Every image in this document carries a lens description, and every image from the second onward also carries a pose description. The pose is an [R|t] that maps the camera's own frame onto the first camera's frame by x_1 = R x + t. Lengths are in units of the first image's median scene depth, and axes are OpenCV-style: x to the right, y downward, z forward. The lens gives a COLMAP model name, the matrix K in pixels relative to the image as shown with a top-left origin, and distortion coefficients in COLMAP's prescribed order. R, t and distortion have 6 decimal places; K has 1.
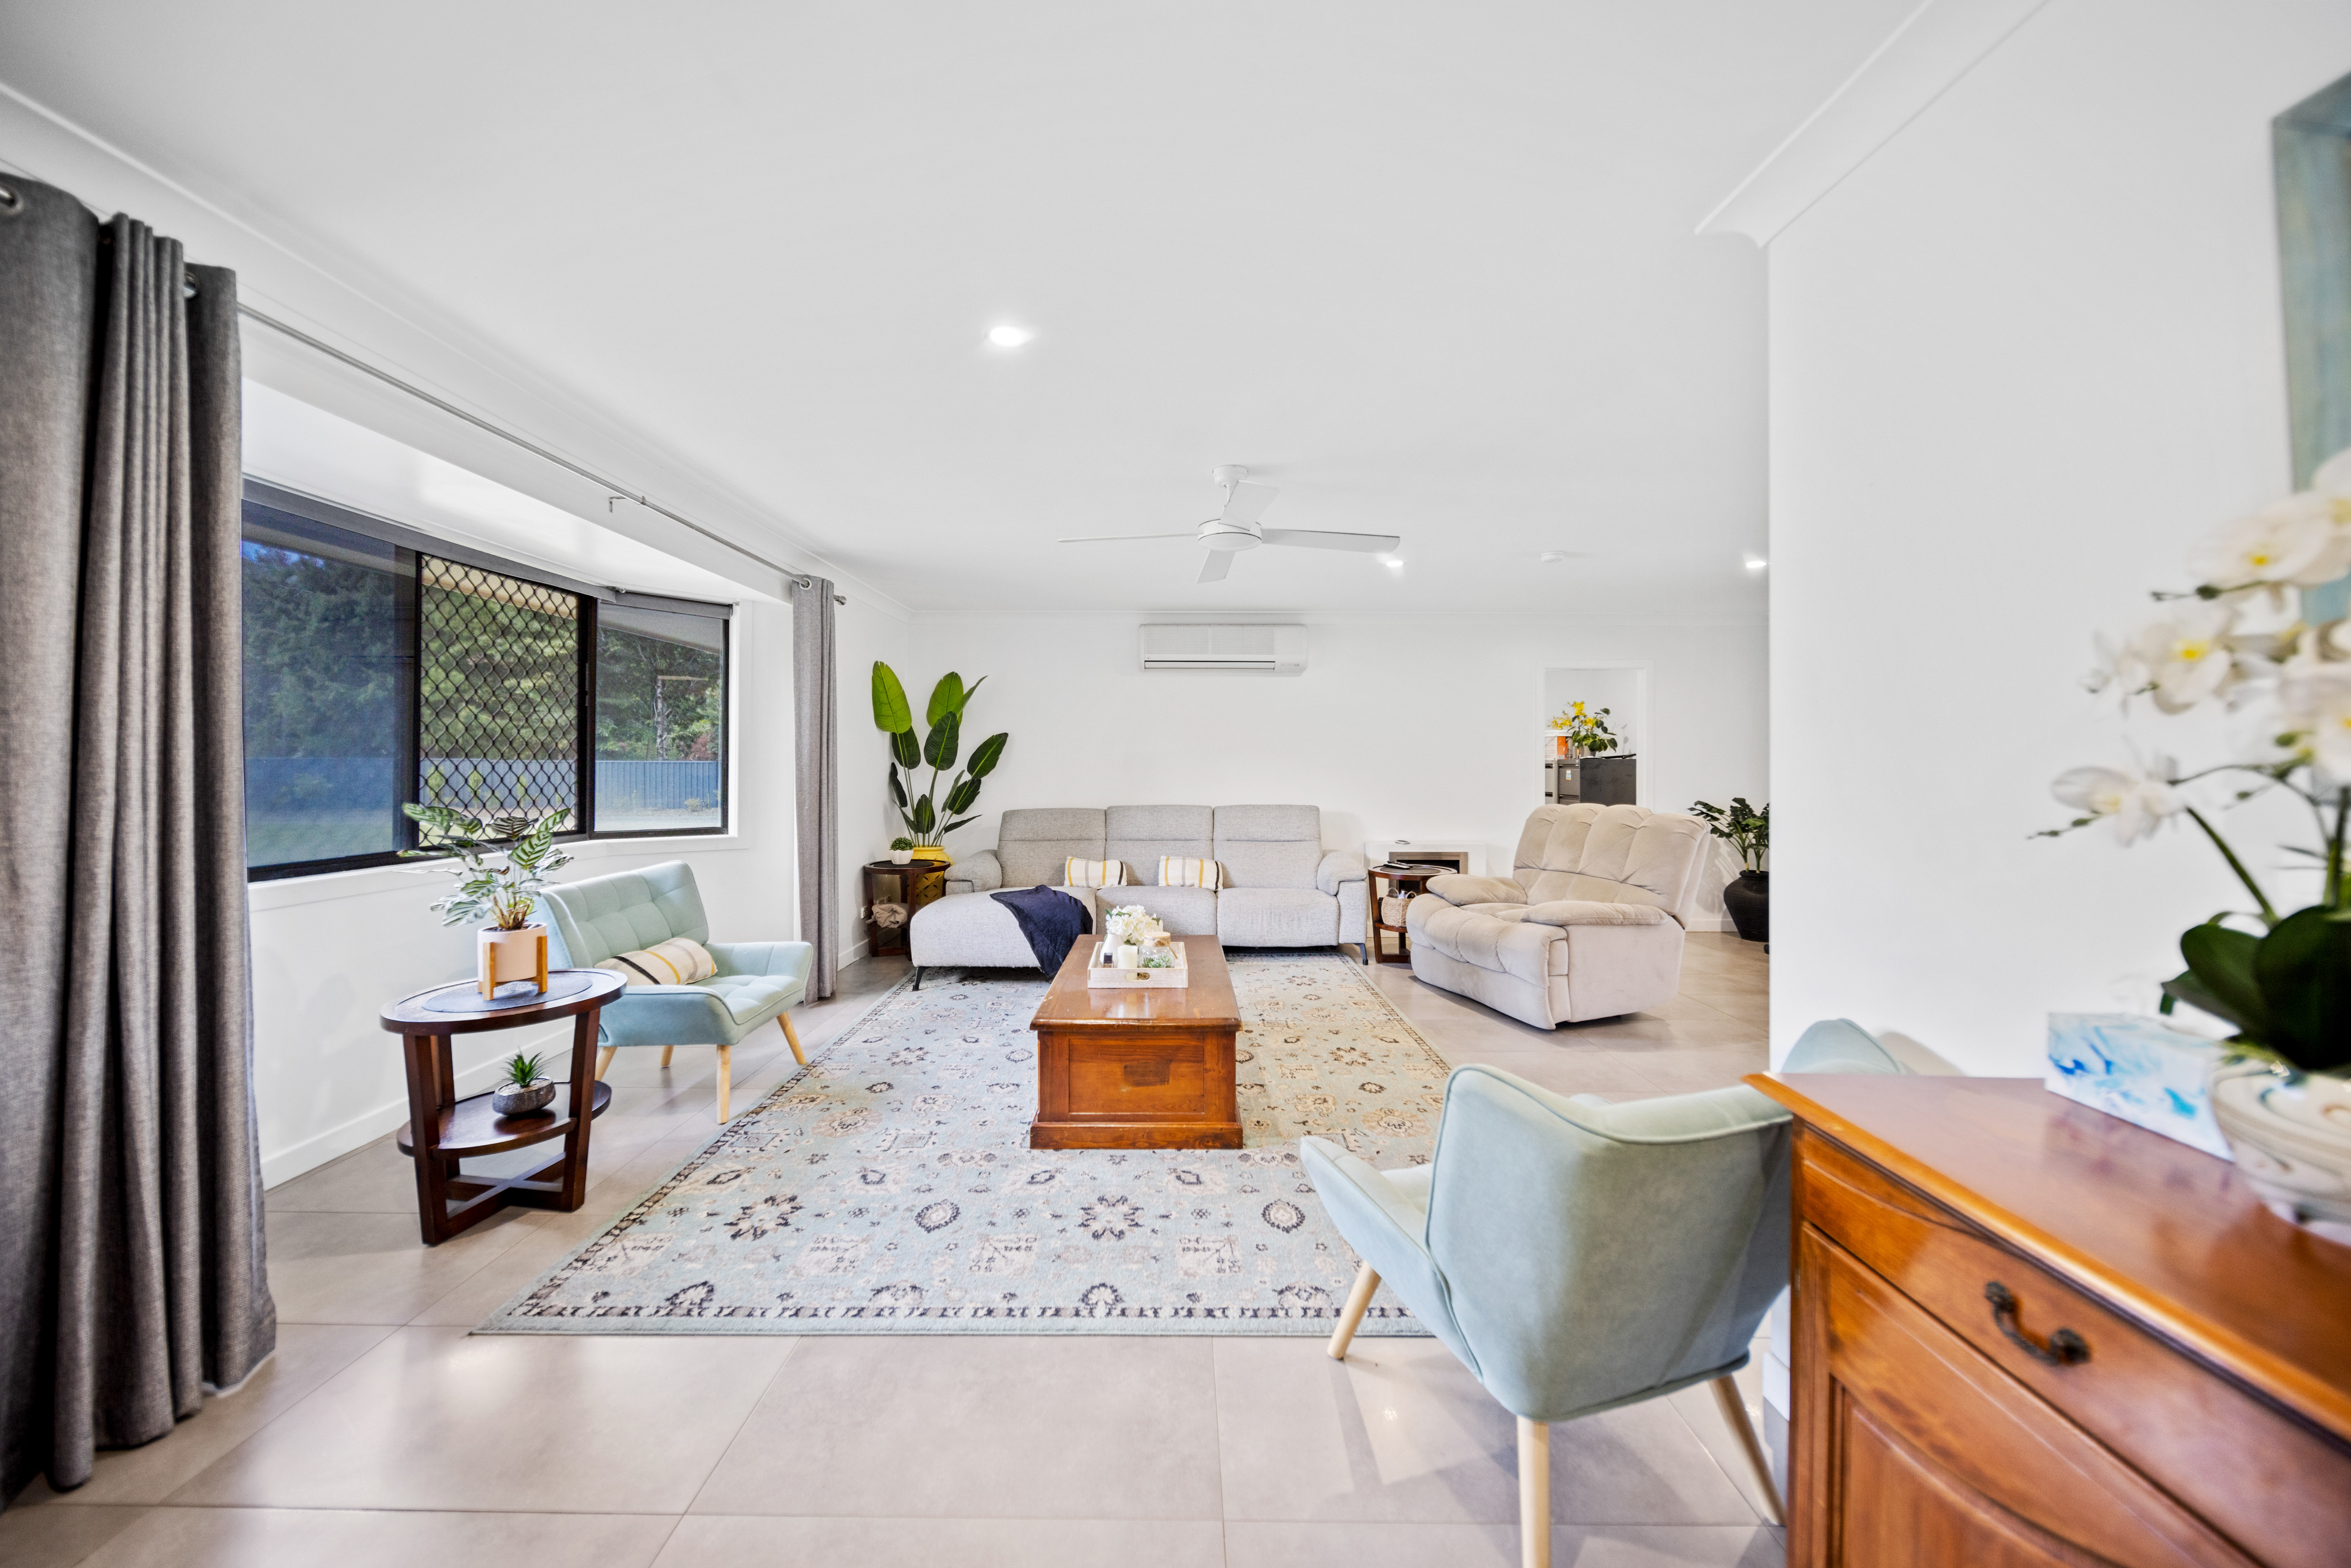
lens RADIAL K [[840.0, 0, 1168.9], [0, 840.0, 775.2], [0, 0, 1]] dist [-0.000098, -0.000103]
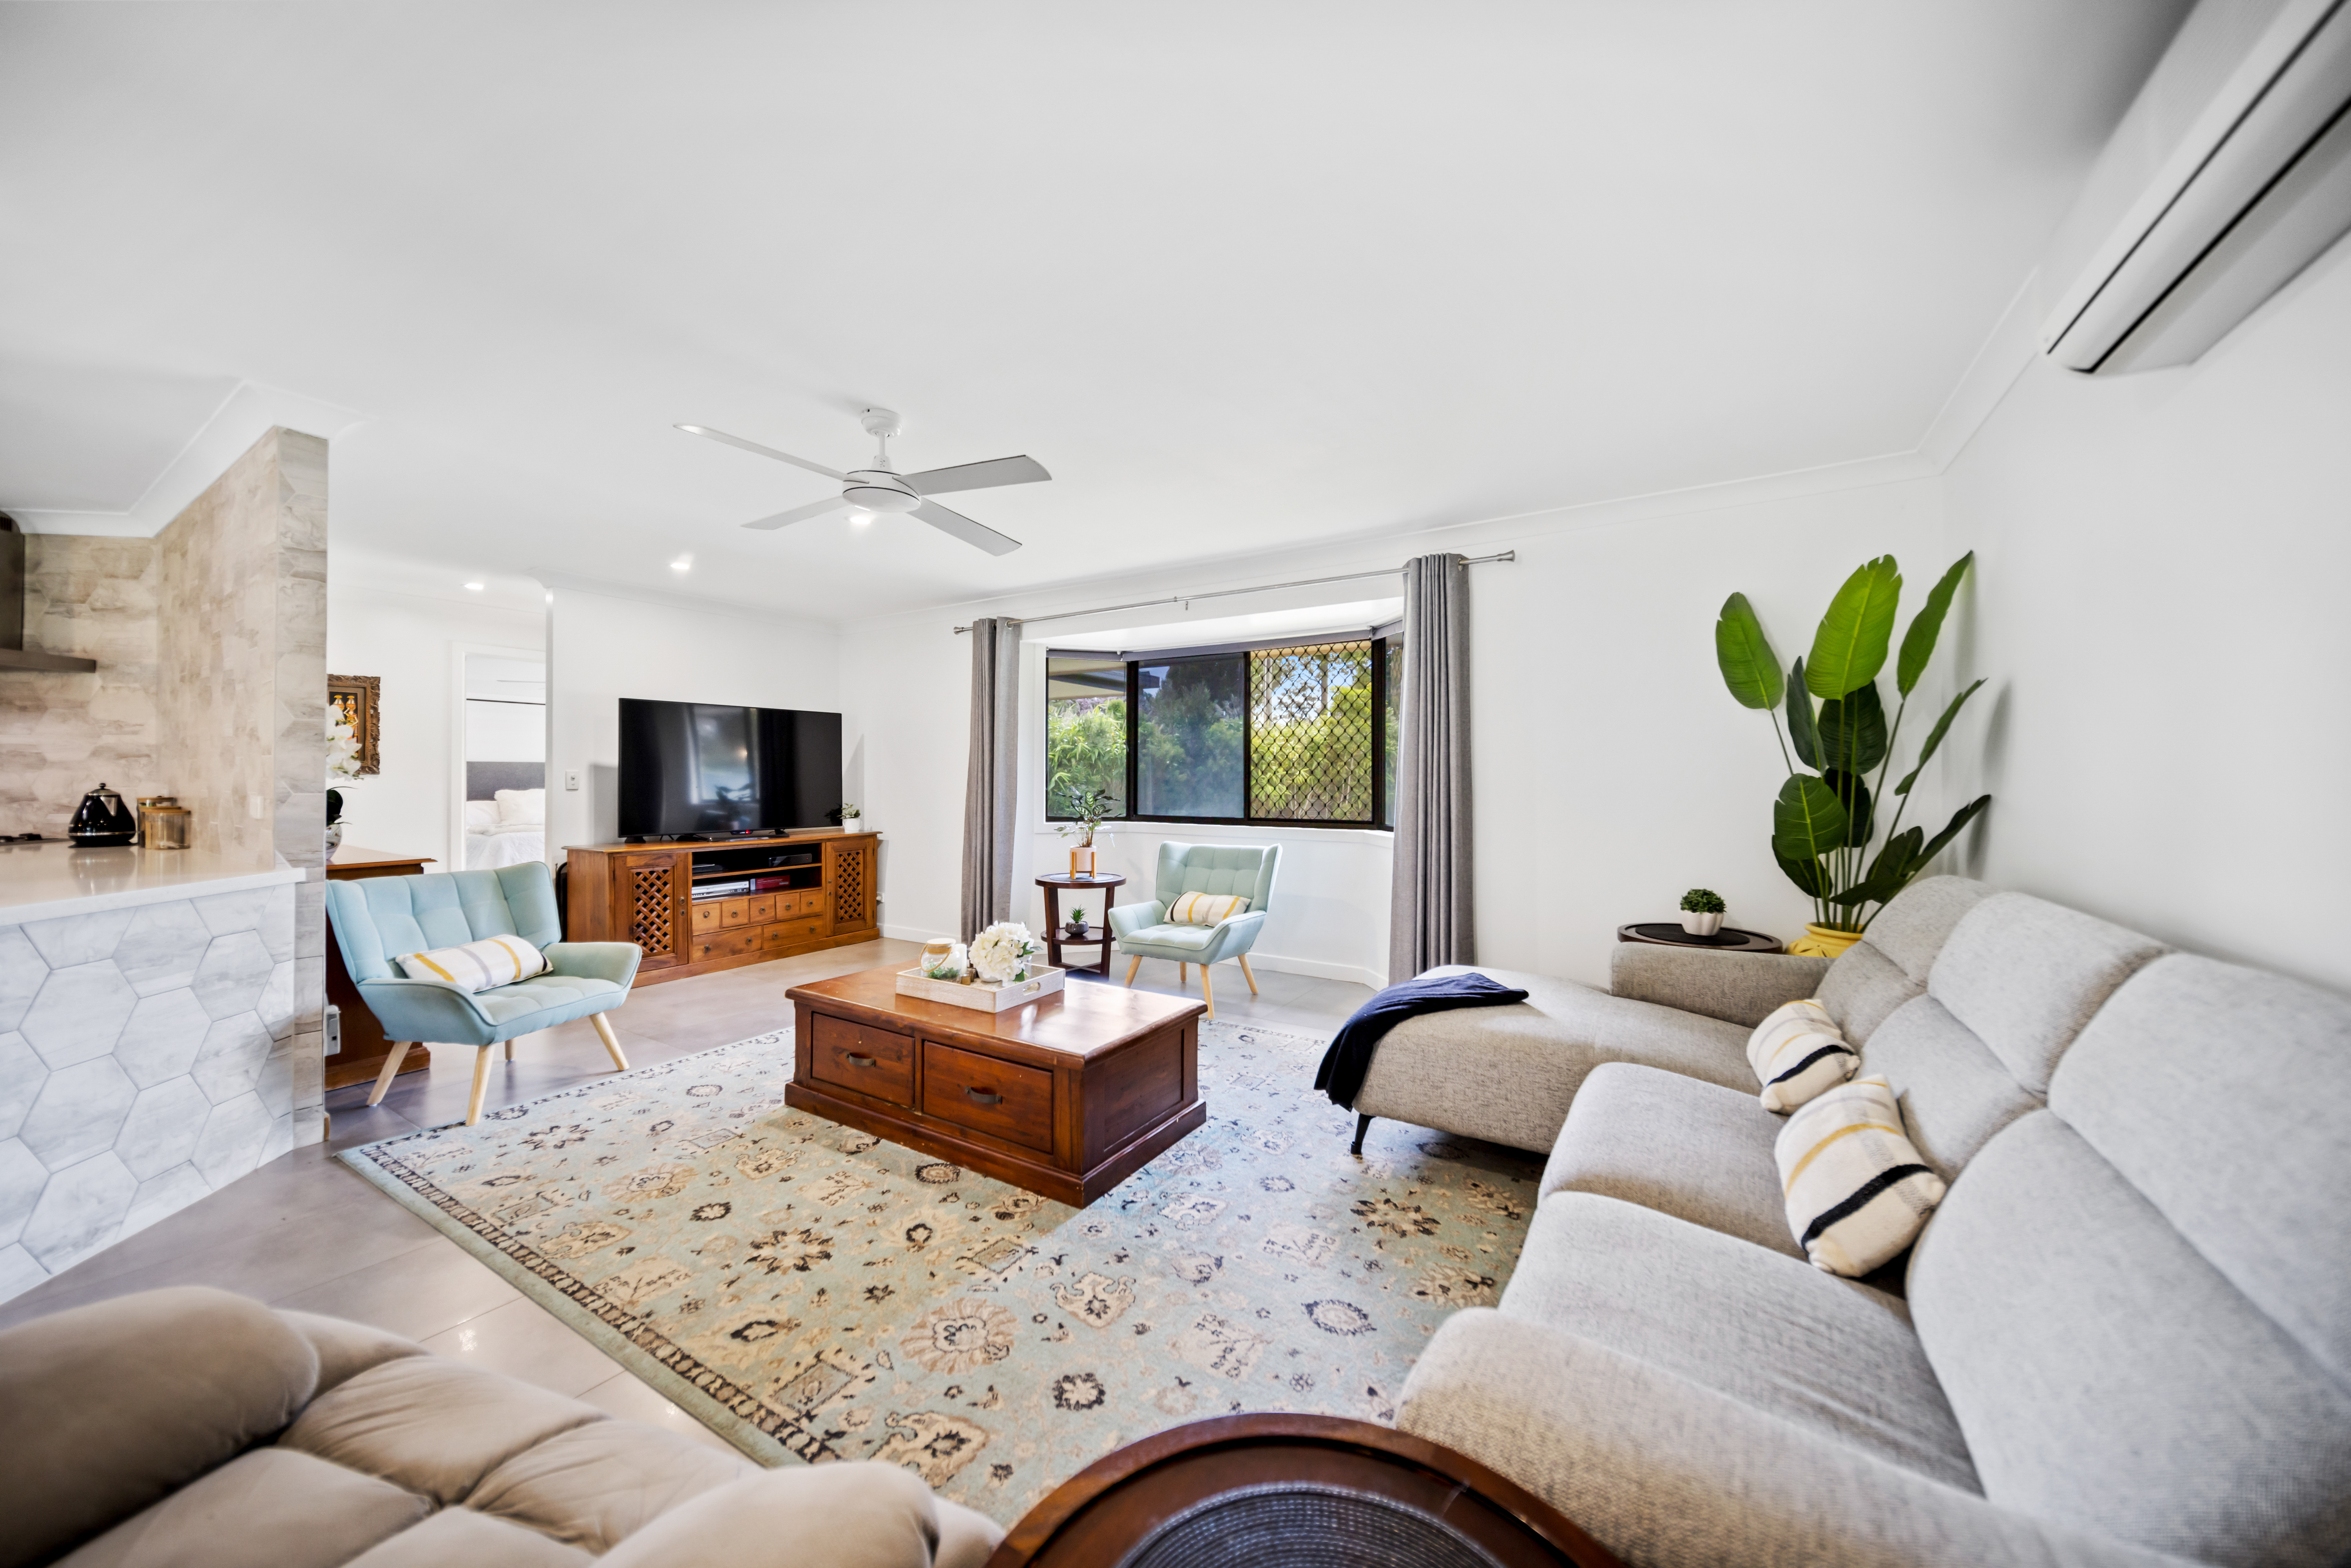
lens RADIAL K [[840.0, 0, 1168.9], [0, 840.0, 775.2], [0, 0, 1]] dist [-0.000098, -0.000103]
pose [[-0.546421, -0.006960, -0.837482, 0.353008], [-0.017379, 0.999844, 0.003030, -0.001072], [0.837330, 0.016210, -0.546457, 0.961982]]
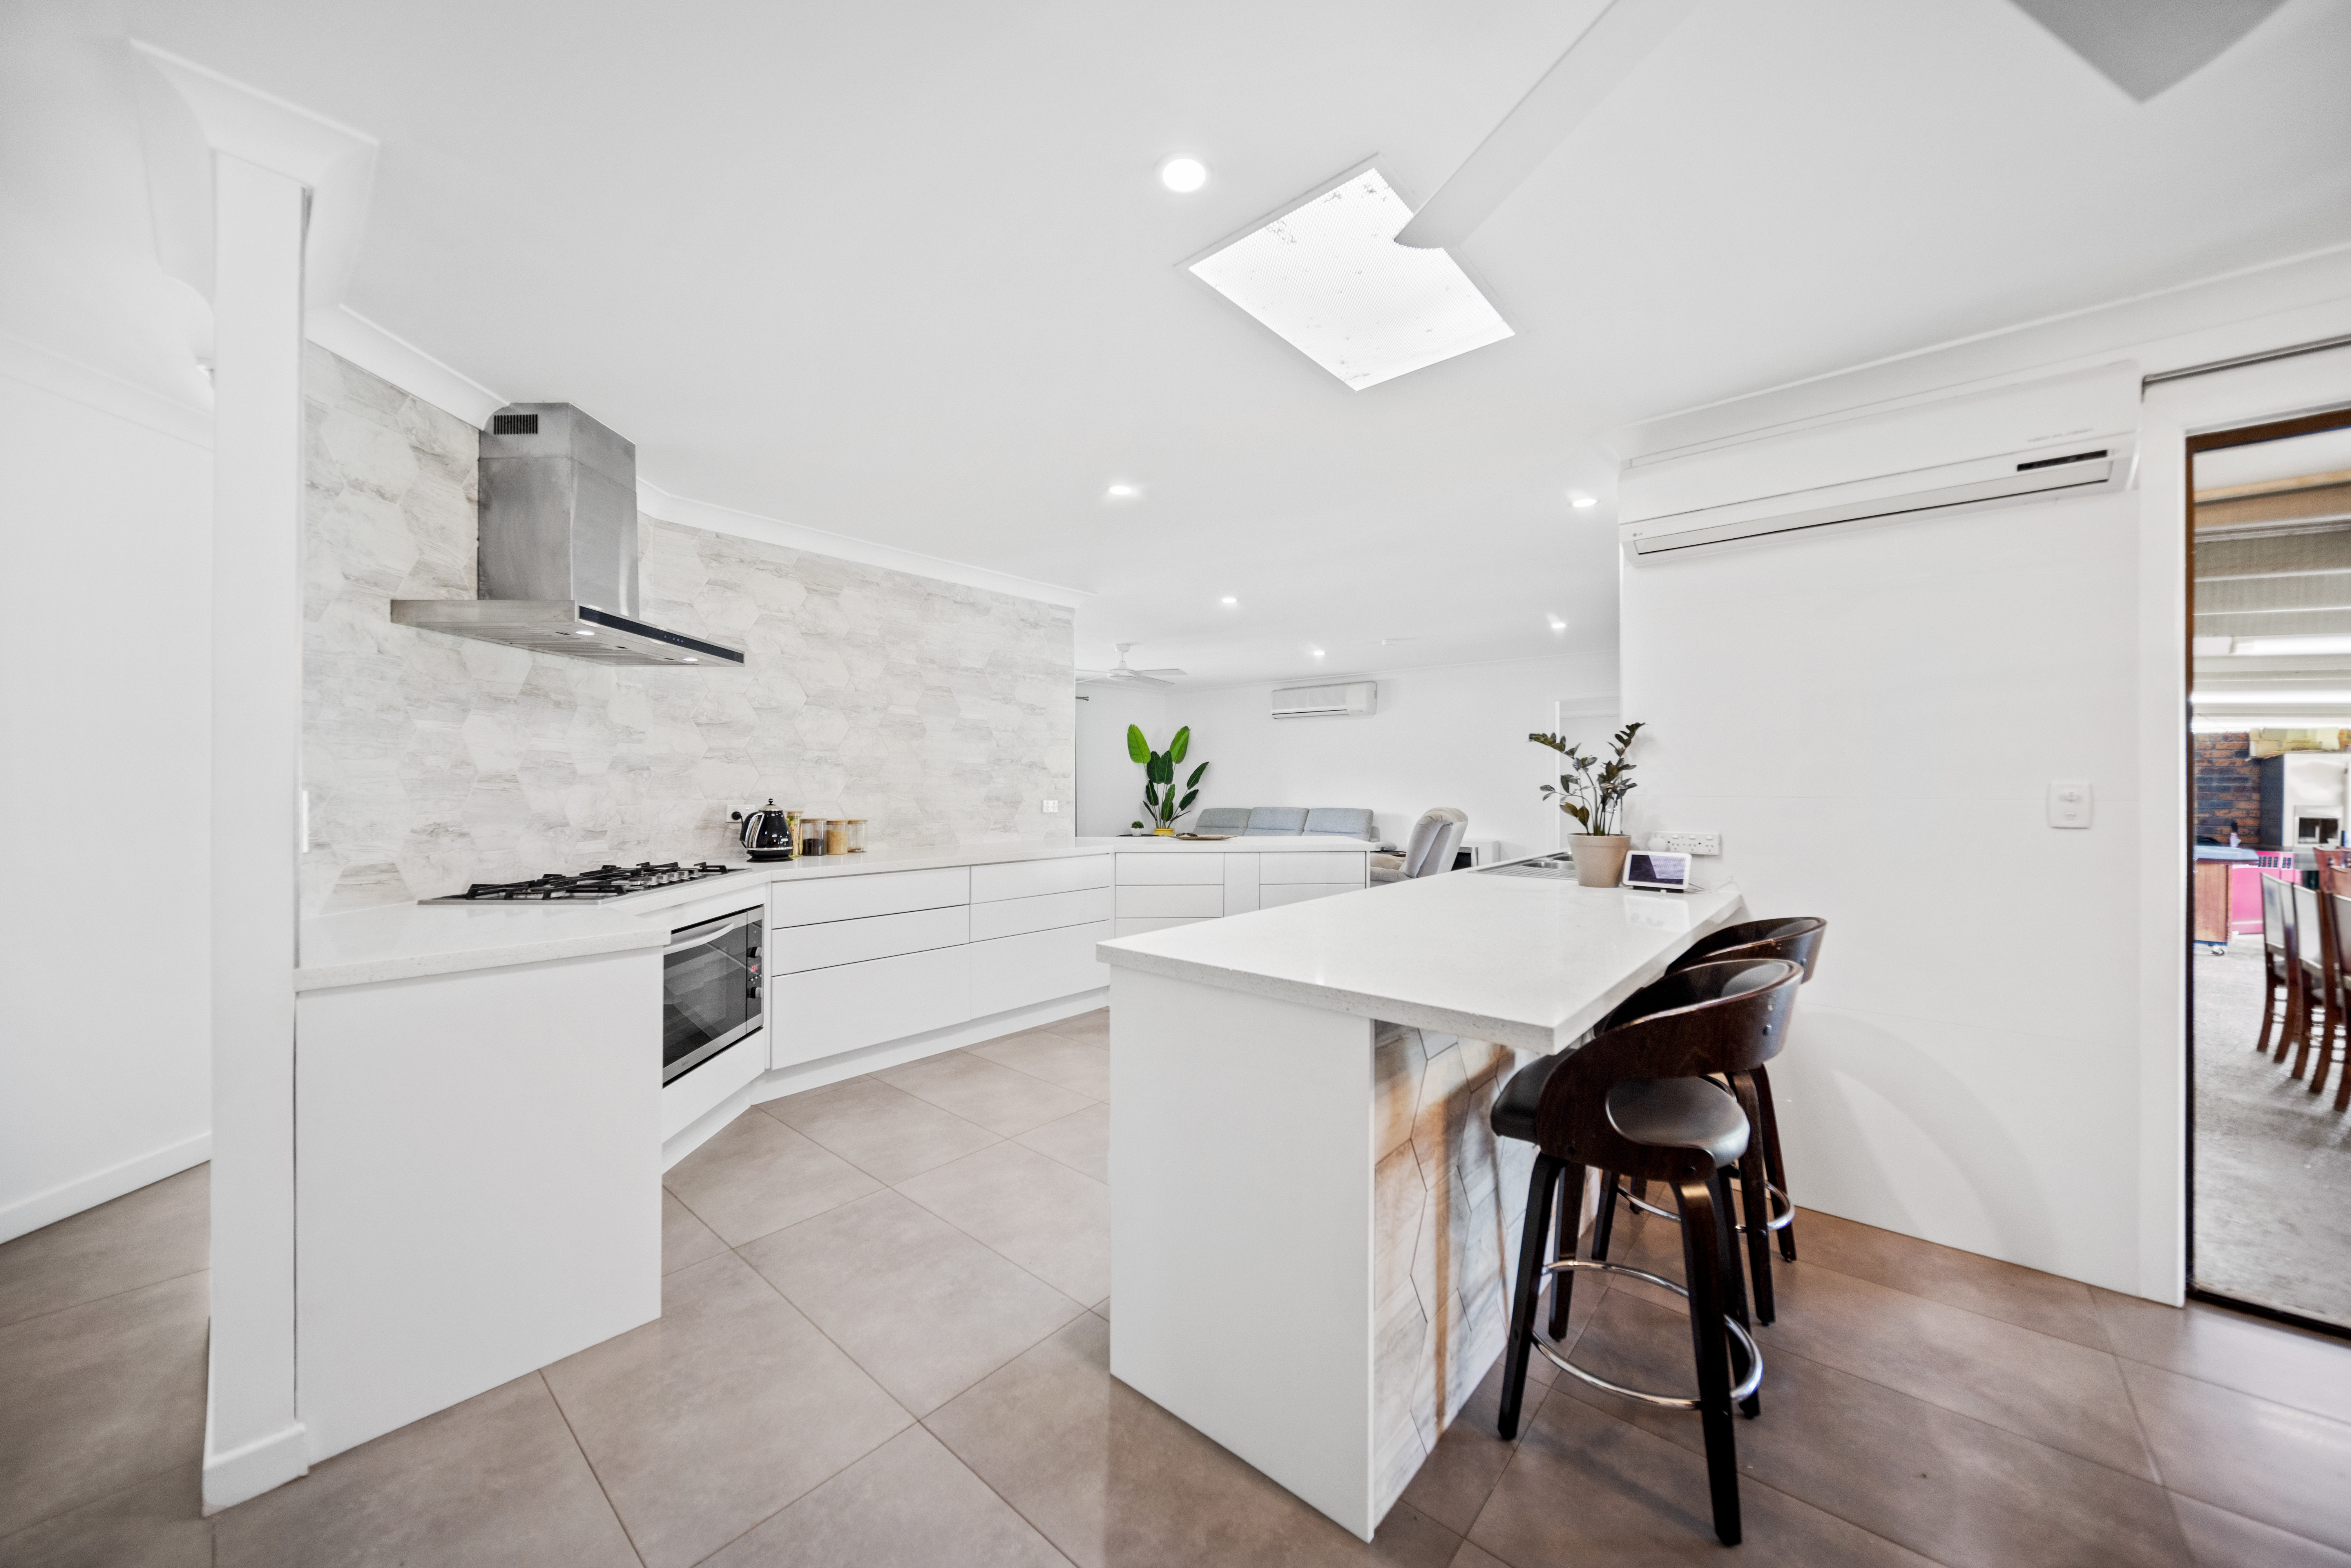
lens RADIAL K [[813.6, 0, 1175.5], [0, 813.6, 784.0], [0, 0, 1]] dist [0.000444, 0.000058]
pose [[0.746617, 0.001317, -0.665253, 0.878407], [-0.011223, 0.999881, -0.010617, 0.012128], [0.665160, 0.015393, 0.746542, -0.252668]]
